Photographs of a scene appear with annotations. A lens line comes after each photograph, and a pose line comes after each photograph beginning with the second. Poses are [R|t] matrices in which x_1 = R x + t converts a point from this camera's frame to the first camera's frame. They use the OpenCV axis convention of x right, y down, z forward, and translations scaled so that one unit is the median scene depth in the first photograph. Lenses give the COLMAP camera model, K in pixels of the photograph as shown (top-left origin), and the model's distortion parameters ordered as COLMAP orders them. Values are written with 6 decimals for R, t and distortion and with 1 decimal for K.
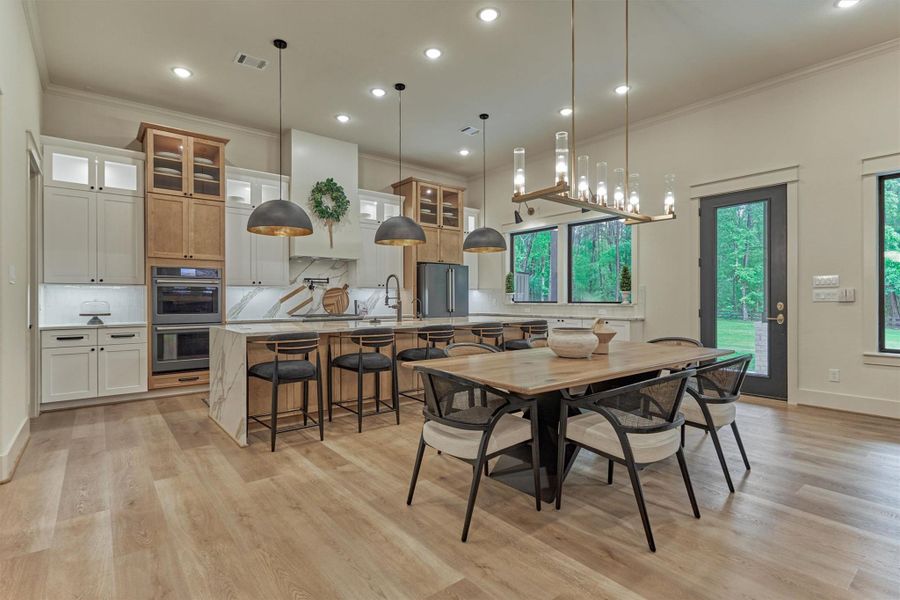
lens RADIAL K [[437.6, 0, 451.2], [0, 437.6, 299.5], [0, 0, 1]] dist [-0.004086, -0.000254]
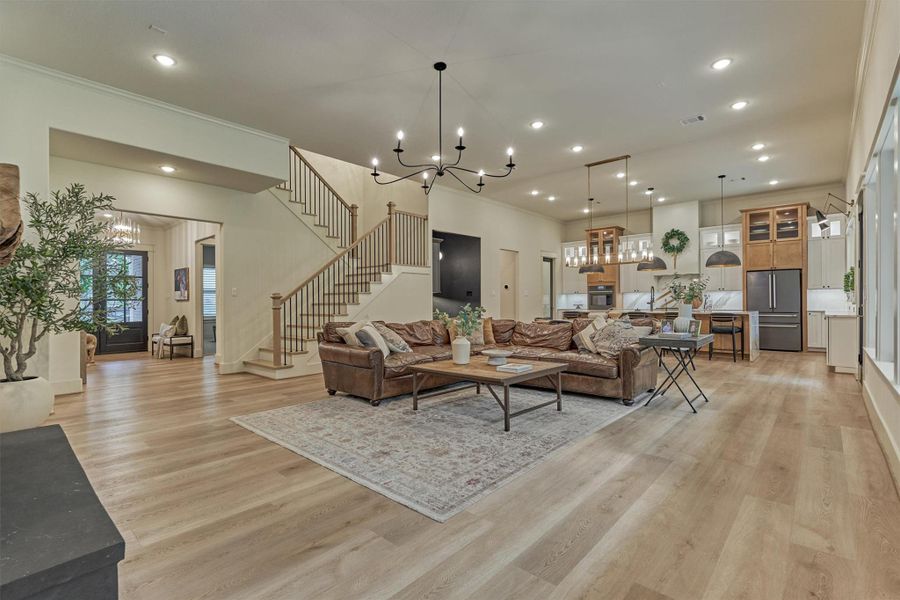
lens RADIAL K [[418.0, 0, 437.9], [0, 418.0, 298.3], [0, 0, 1]] dist [-0.001054, -0.000104]
pose [[0.133458, -0.002714, -0.991051, 1.464103], [0.006620, 0.999976, -0.001847, -0.007043], [0.991032, -0.006314, 0.133473, -0.163538]]
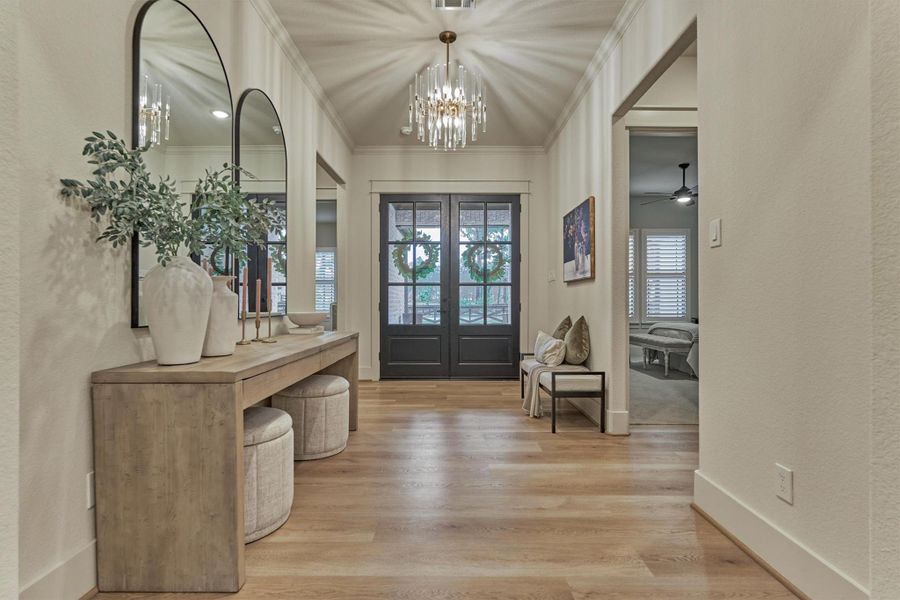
lens RADIAL K [[437.6, 0, 451.2], [0, 437.6, 299.5], [0, 0, 1]] dist [-0.004086, -0.000254]
pose [[-0.631925, 0.000663, -0.775029, 0.362756], [0.000010, 1.000000, 0.000848, 0.022635], [0.775029, 0.000528, -0.631925, -0.662256]]
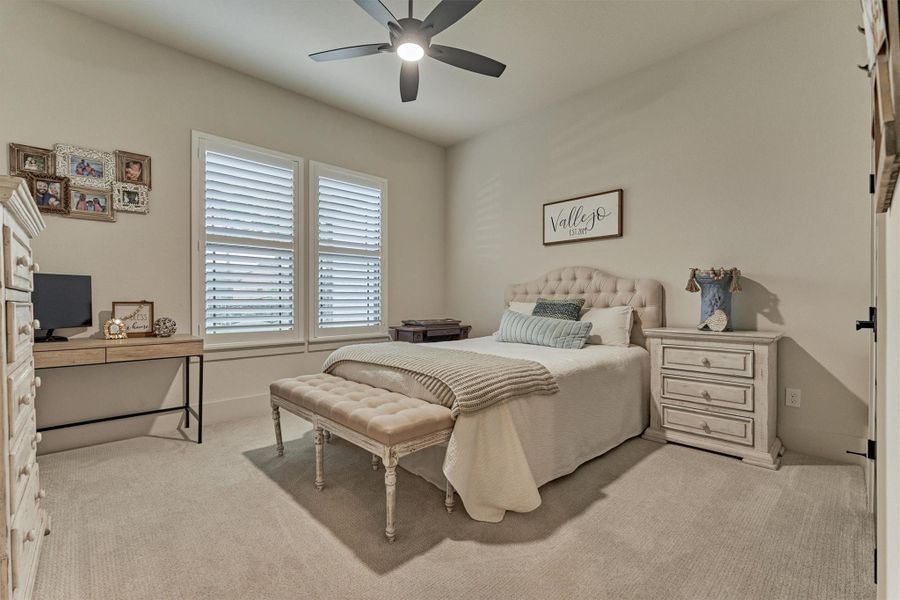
lens RADIAL K [[414.3, 0, 449.2], [0, 414.3, 300.9], [0, 0, 1]] dist [-0.002136, -0.000193]
pose [[0.055180, 0.000771, -0.998476, -0.485830], [-0.000473, 1.000000, 0.000746, 0.033494], [0.998476, 0.000431, 0.055180, -0.902252]]
